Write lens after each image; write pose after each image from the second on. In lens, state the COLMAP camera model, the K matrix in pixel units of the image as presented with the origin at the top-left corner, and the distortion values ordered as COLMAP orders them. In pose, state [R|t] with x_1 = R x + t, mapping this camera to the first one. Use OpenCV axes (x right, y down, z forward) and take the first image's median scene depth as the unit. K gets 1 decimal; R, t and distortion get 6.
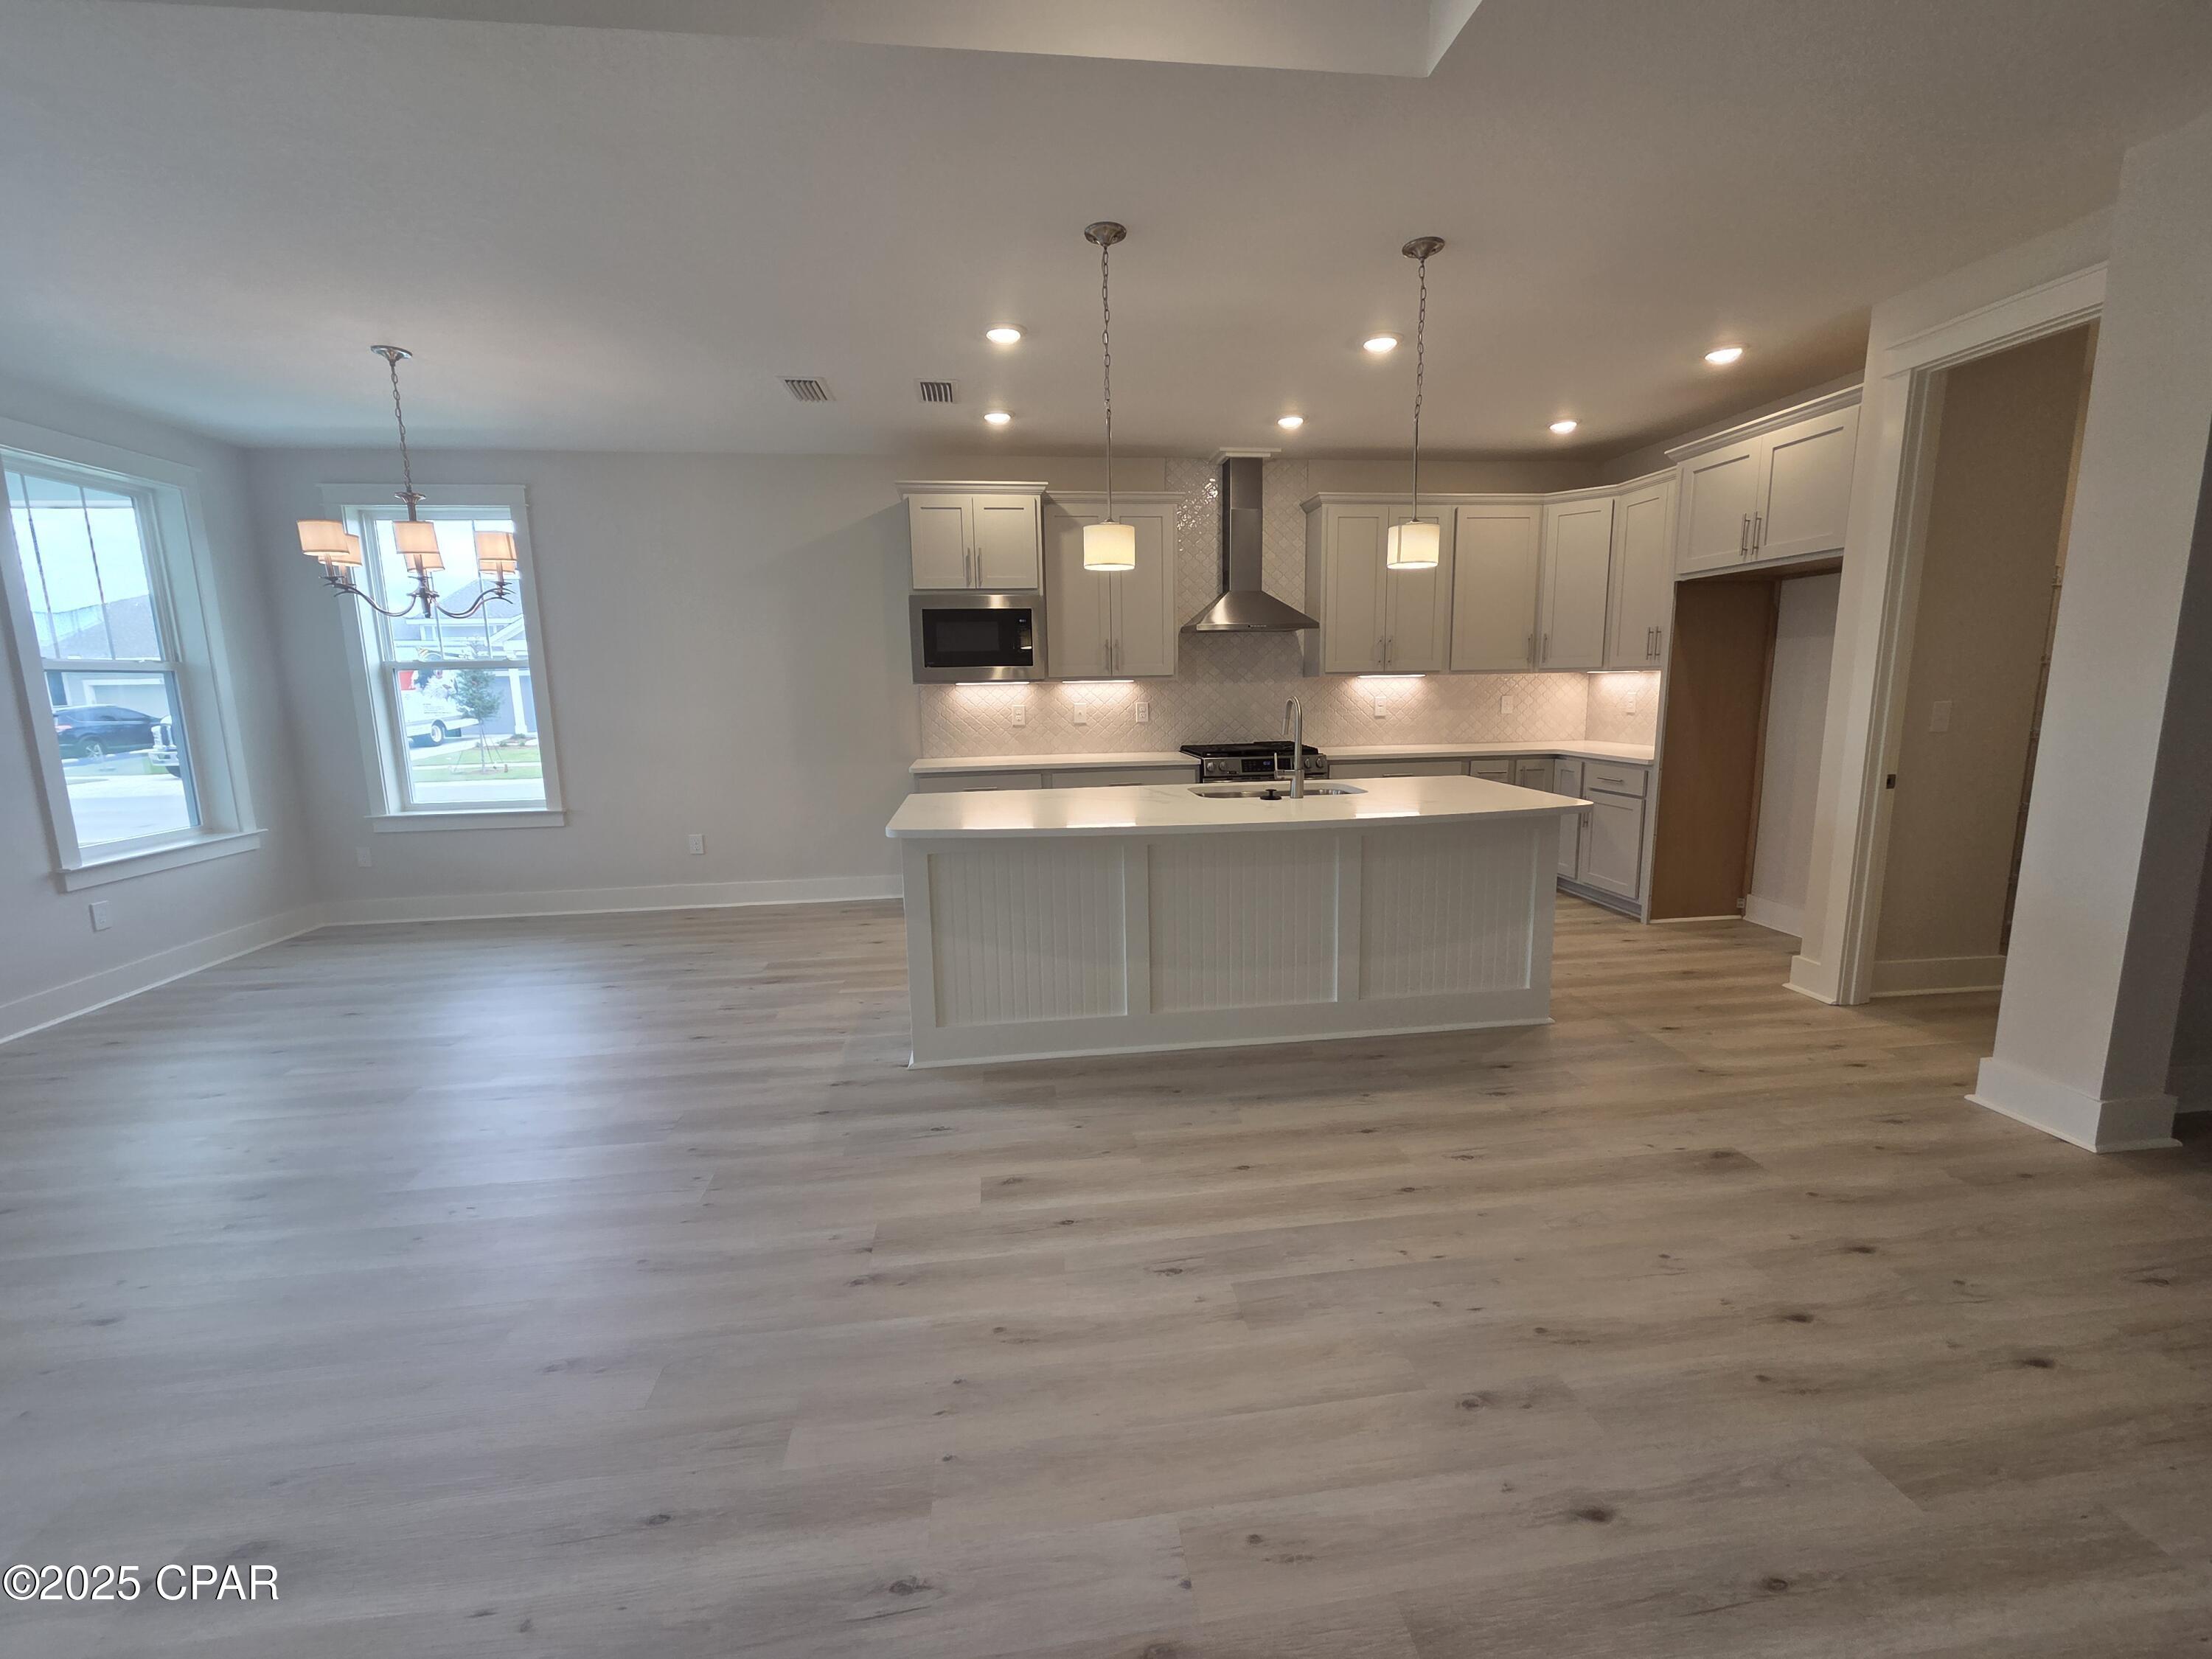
lens RADIAL K [[889.7, 0, 1095.2], [0, 889.7, 835.3], [0, 0, 1]] dist [-0.000443, -0.000493]
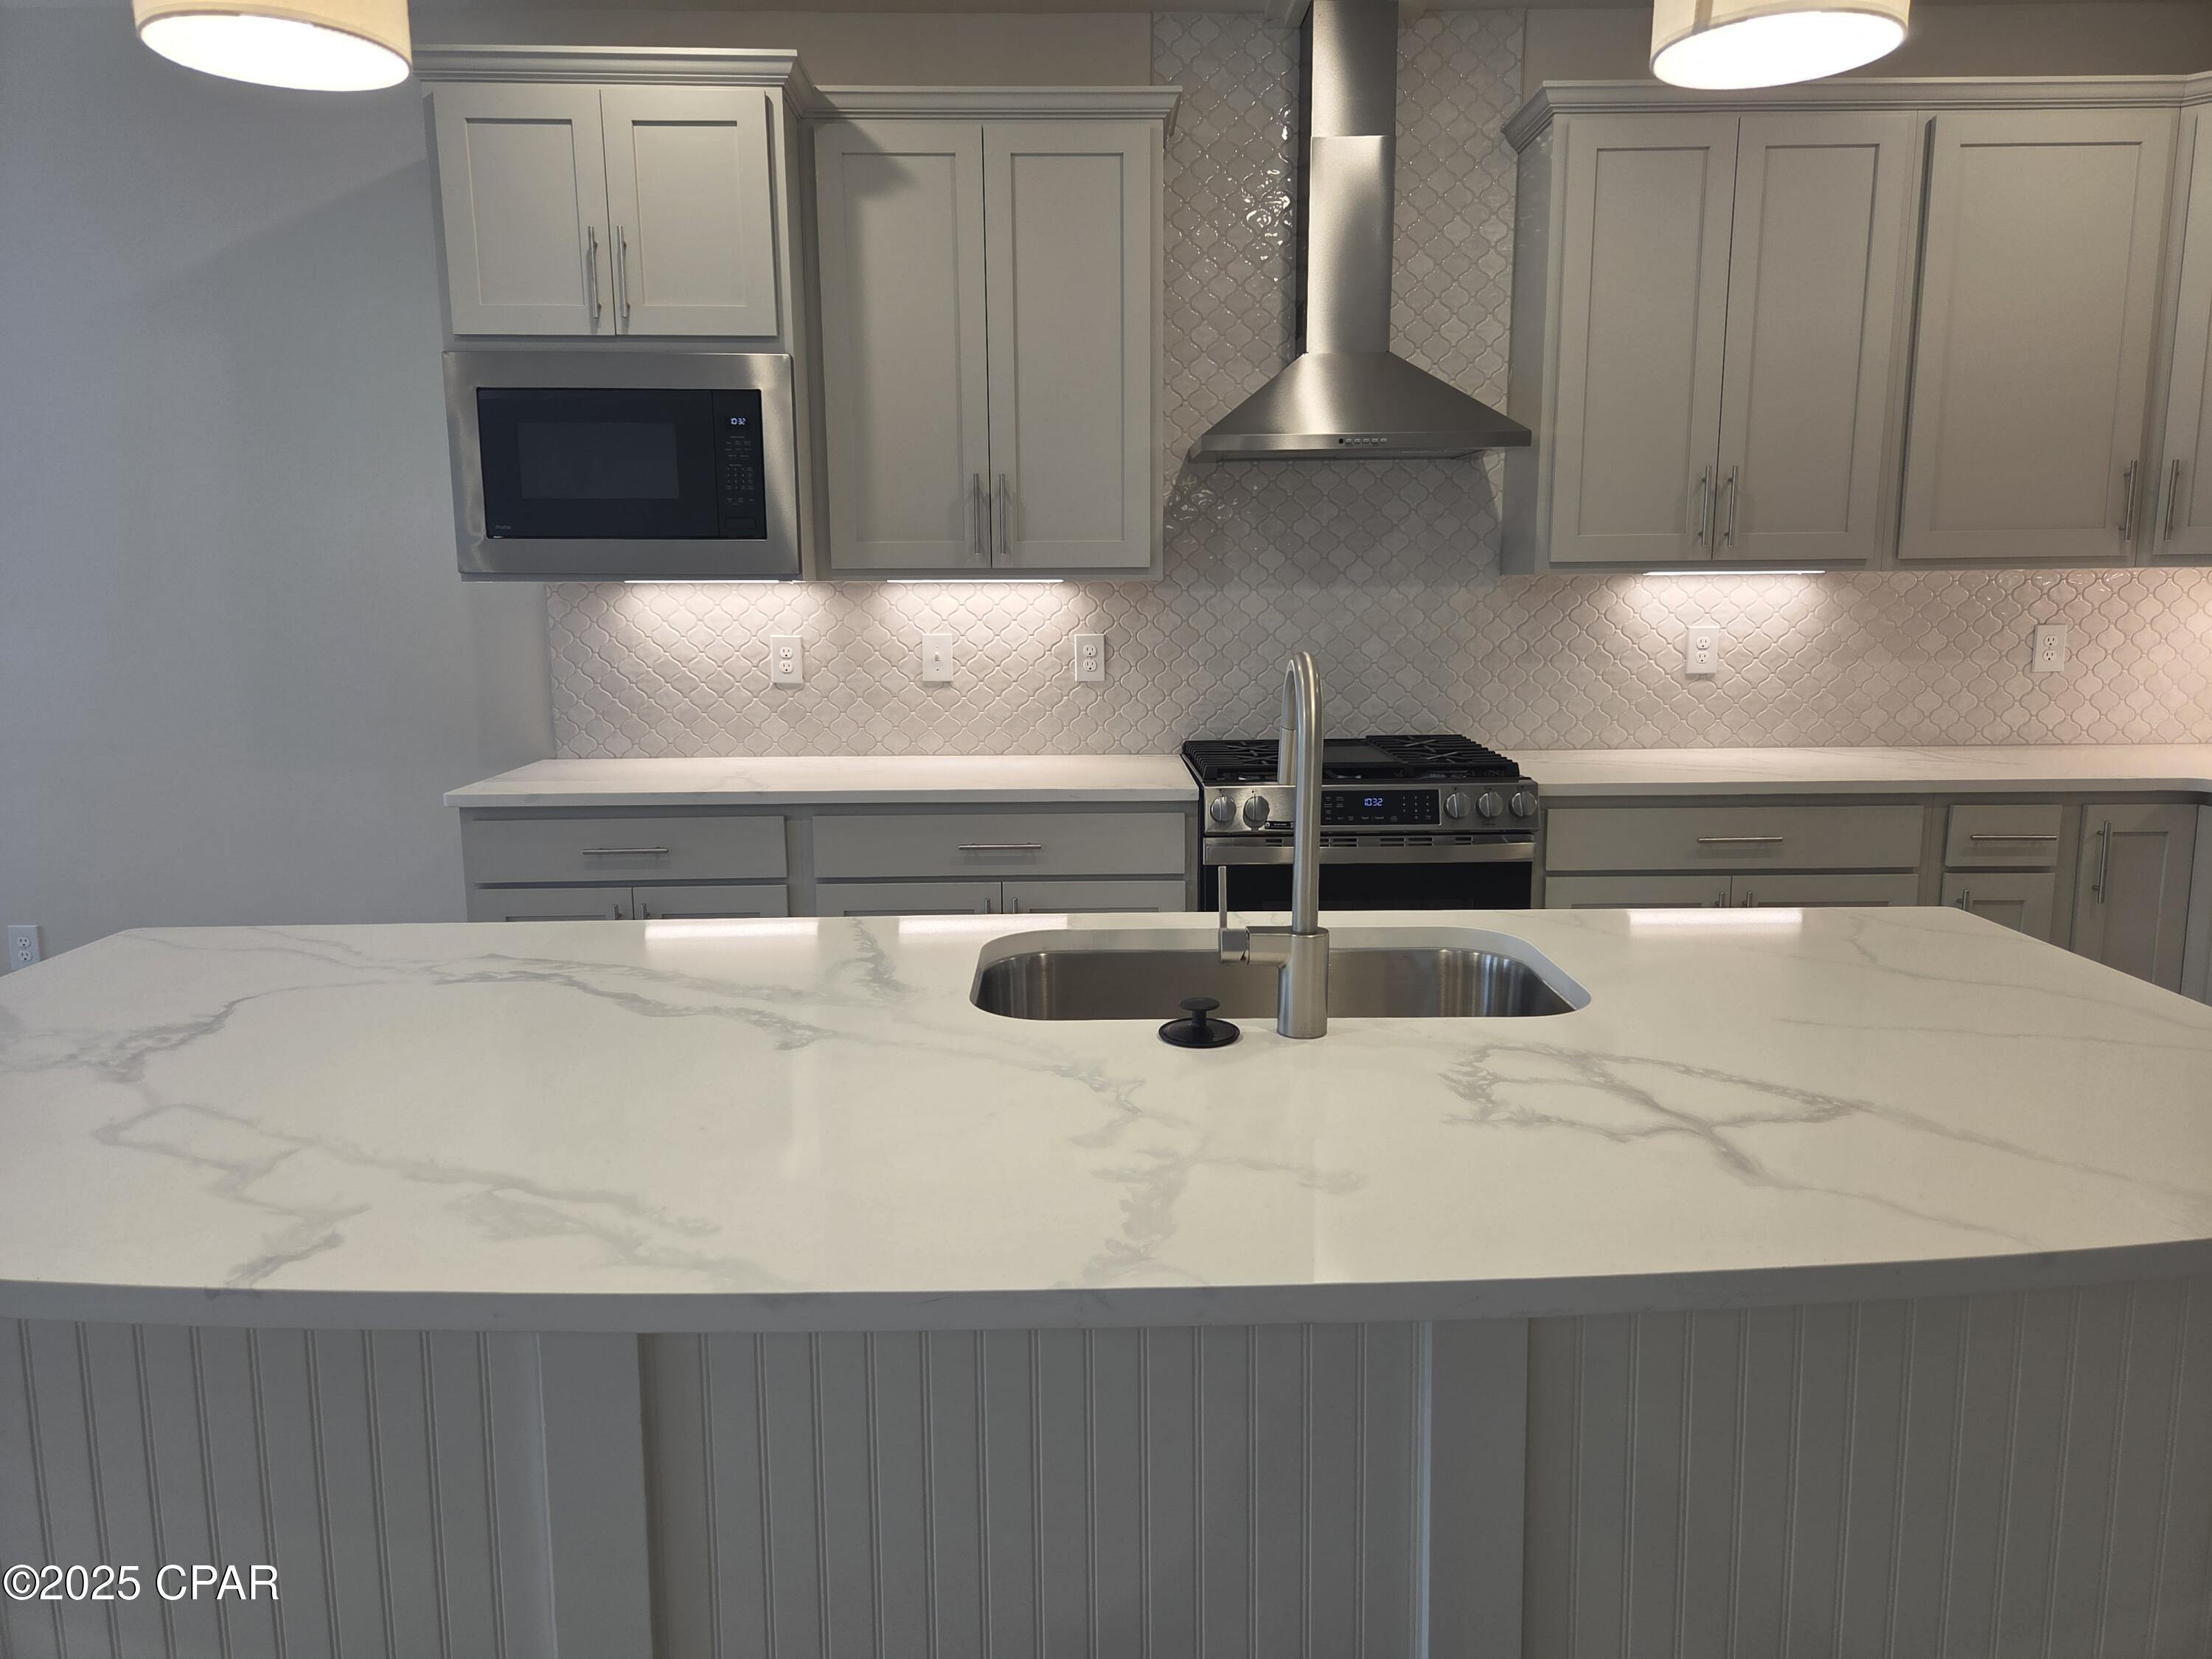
lens RADIAL K [[1494.2, 0, 1108.1], [0, 1494.2, 815.8], [0, 0, 1]] dist [0.050712, -0.010353]
pose [[0.995734, 0.025337, -0.088726, 0.124924], [-0.026142, 0.999627, -0.007916, -0.062060], [0.088492, 0.010202, 0.996025, 0.328225]]
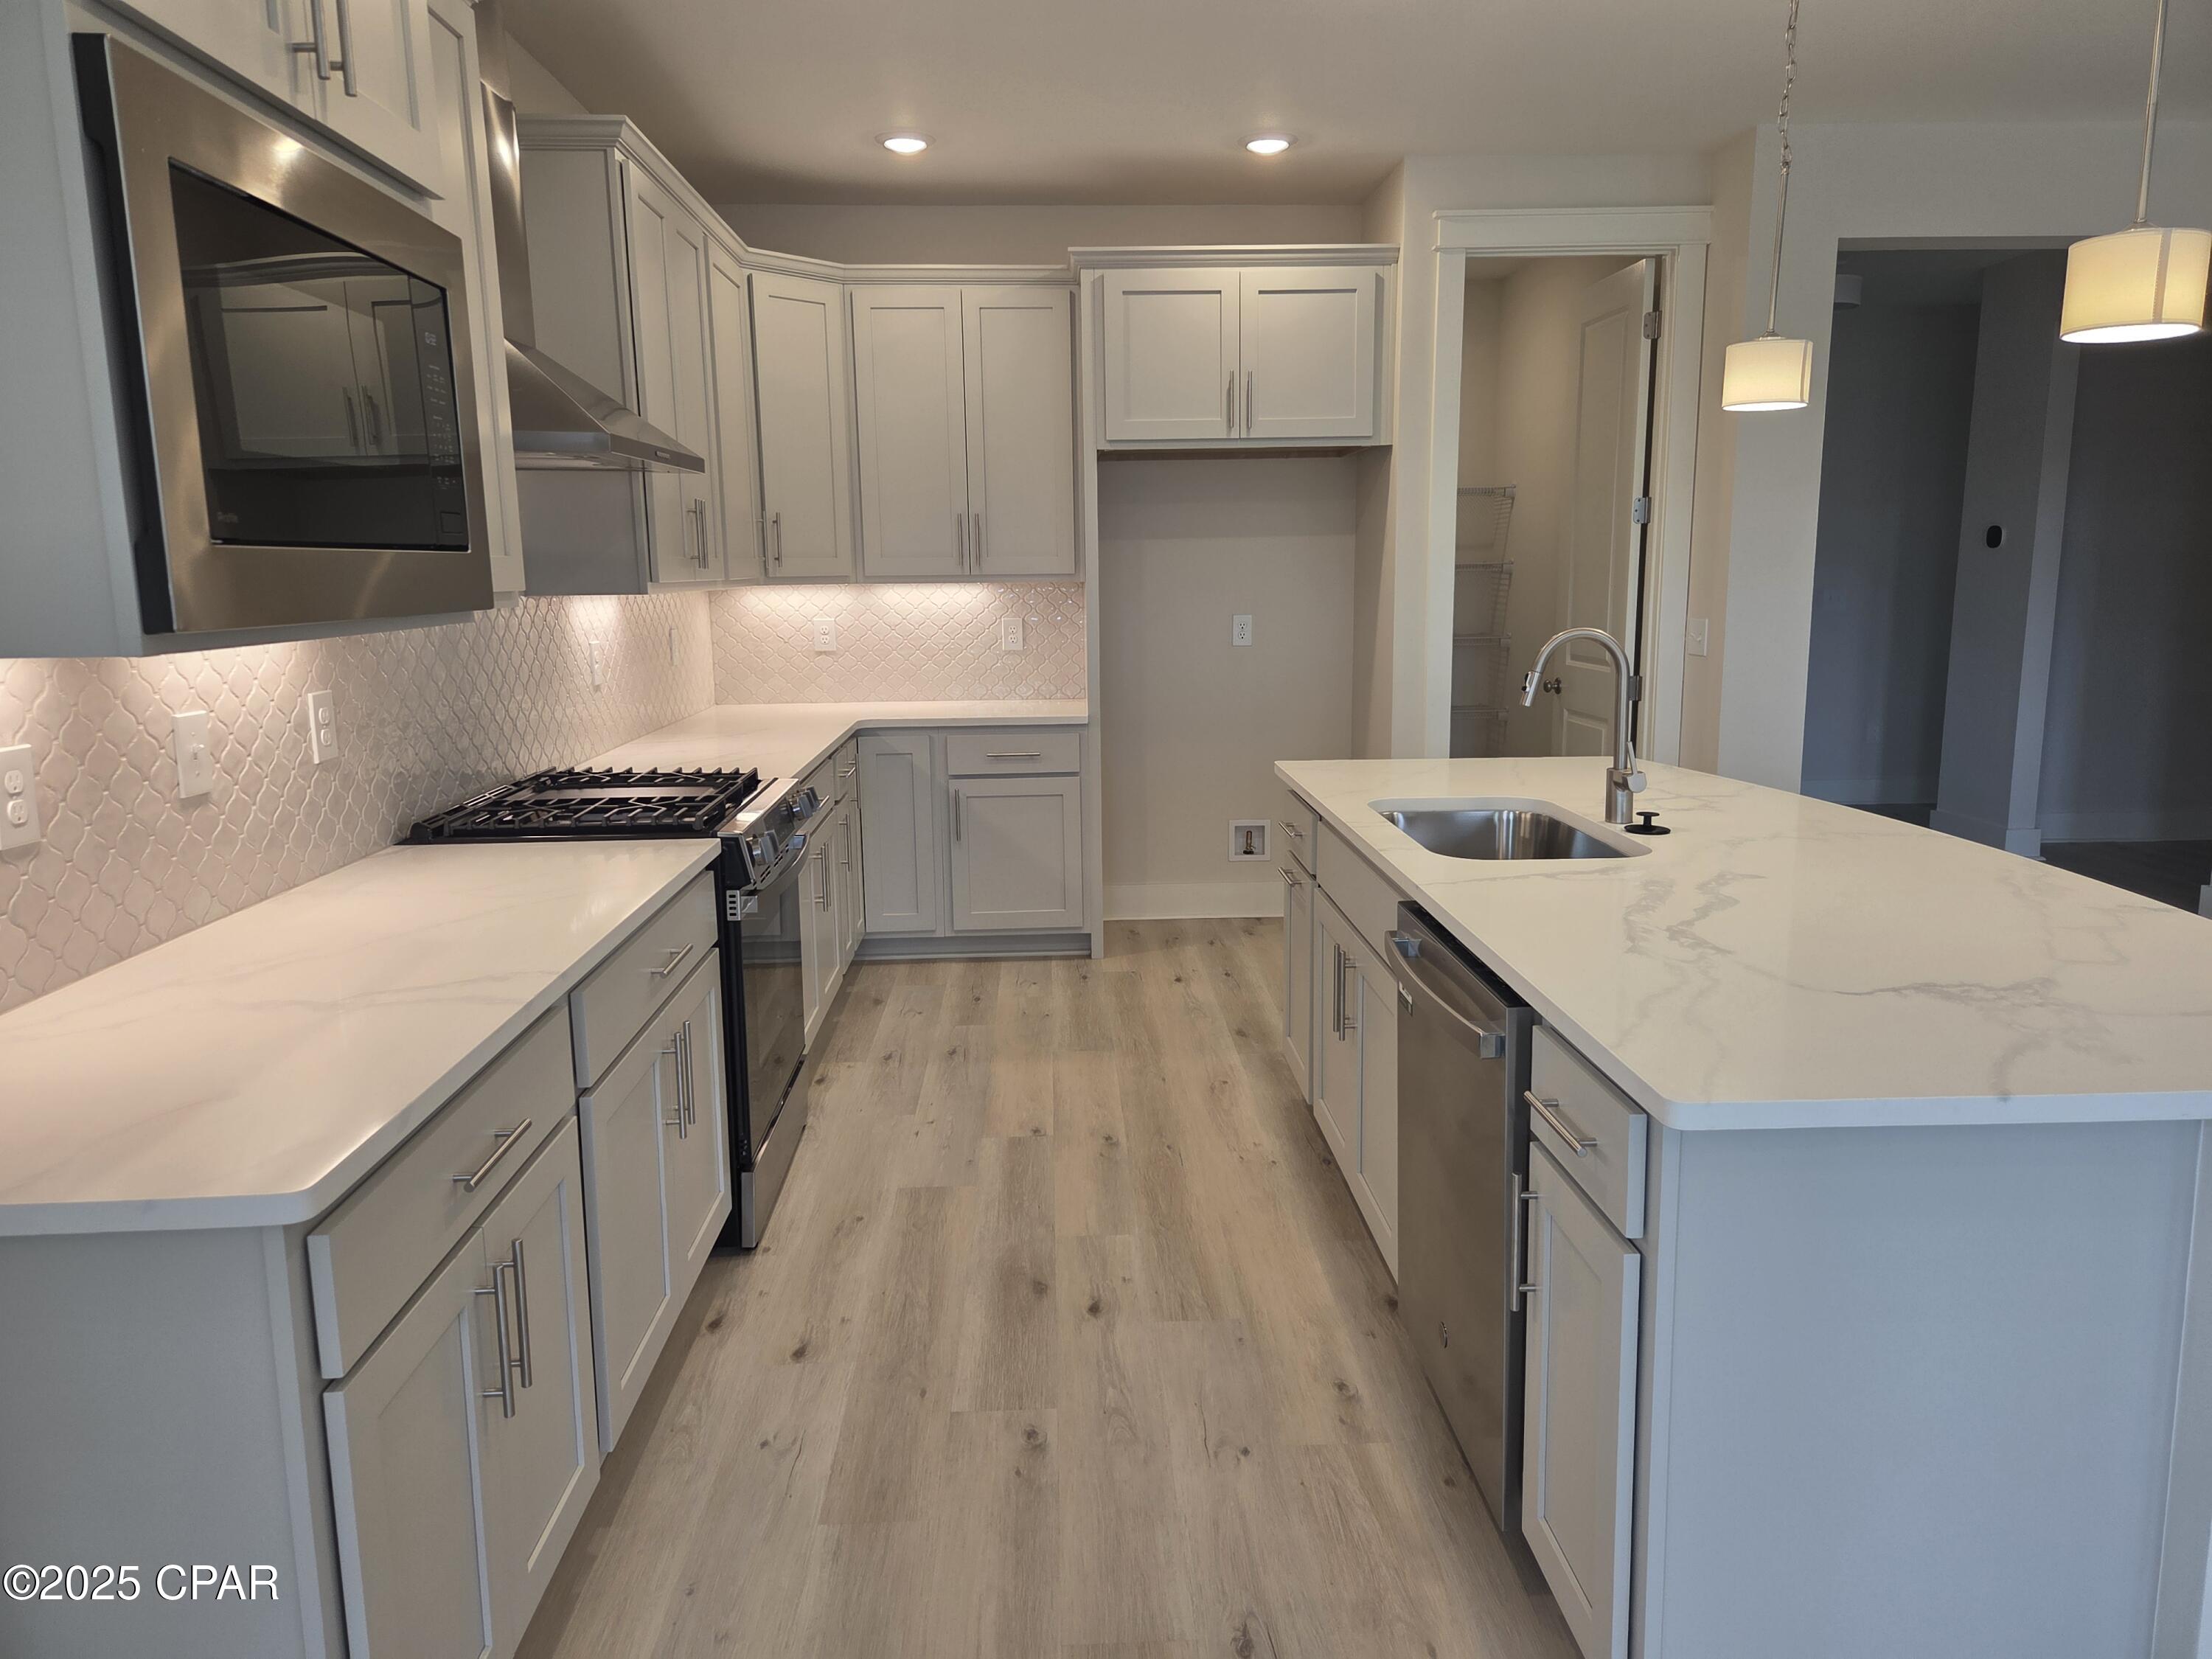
lens RADIAL K [[1494.2, 0, 1092.9], [0, 1494.2, 813.1], [0, 0, 1]] dist [0.050712, -0.010353]
pose [[0.083084, -0.149415, 0.985278, -0.400536], [0.180245, 0.974643, 0.132603, -0.133715], [-0.980107, 0.166574, 0.107908, 0.731427]]
